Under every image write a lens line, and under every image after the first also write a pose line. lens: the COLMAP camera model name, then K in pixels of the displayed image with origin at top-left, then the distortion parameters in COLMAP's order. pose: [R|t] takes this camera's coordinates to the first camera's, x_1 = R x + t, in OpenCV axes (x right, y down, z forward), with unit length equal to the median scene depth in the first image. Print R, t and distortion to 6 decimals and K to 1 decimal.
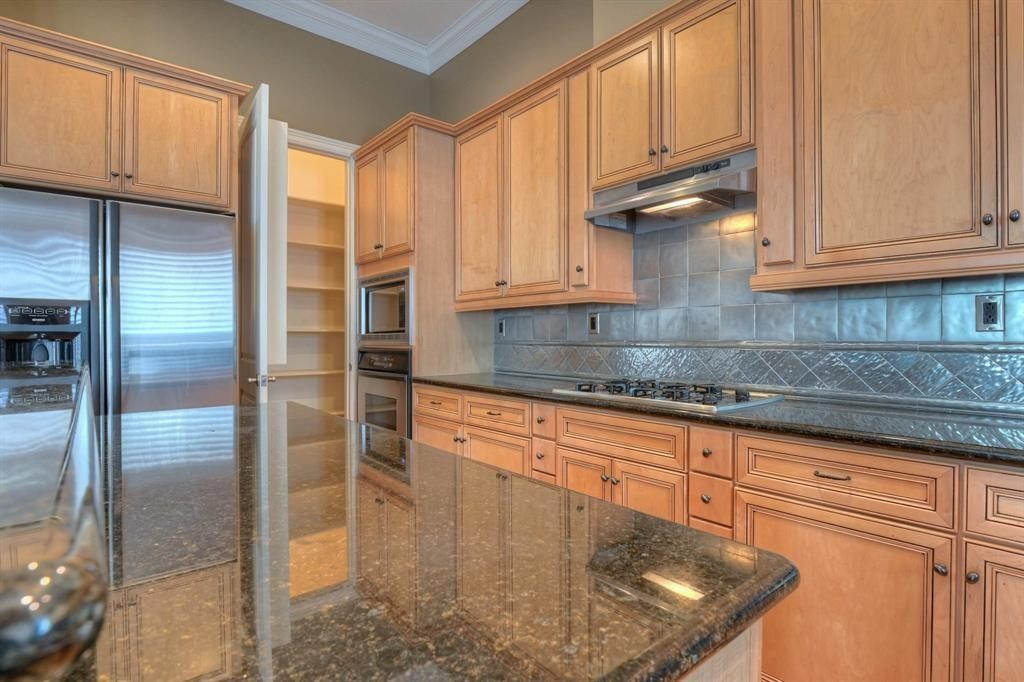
lens RADIAL K [[519.3, 0, 509.7], [0, 519.3, 336.8], [0, 0, 1]] dist [-0.014155, -0.001119]
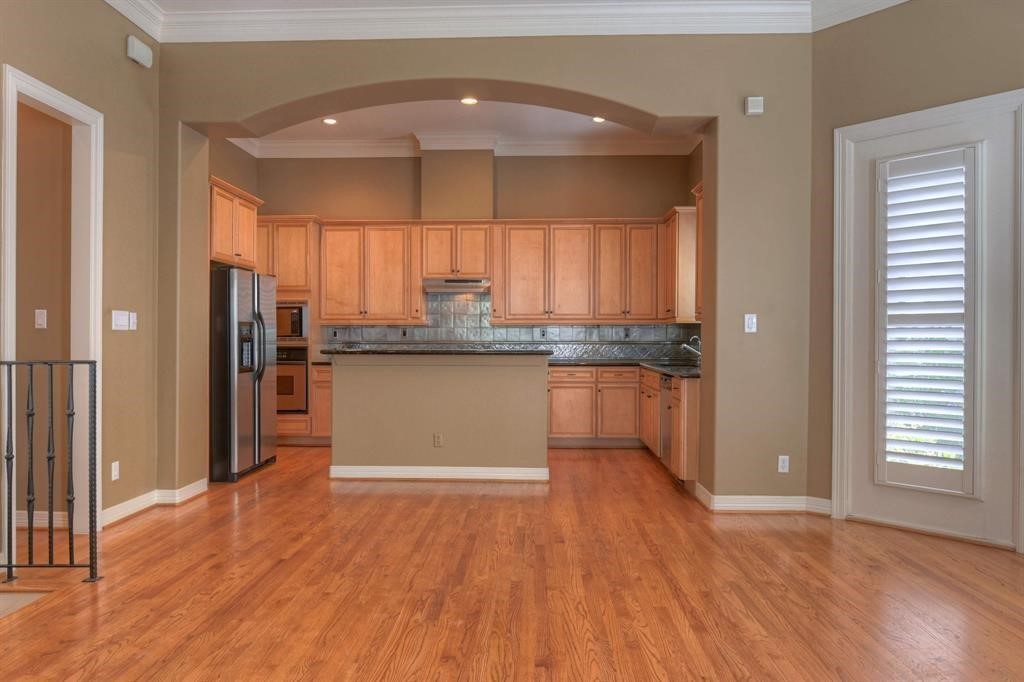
lens RADIAL K [[684.8, 0, 522.0], [0, 684.8, 343.5], [0, 0, 1]] dist [-0.004264, -0.002035]
pose [[0.650508, -0.006927, 0.759468, -1.701551], [-0.003021, 0.999927, 0.011708, -0.017718], [-0.759493, -0.009911, 0.650440, -1.226259]]
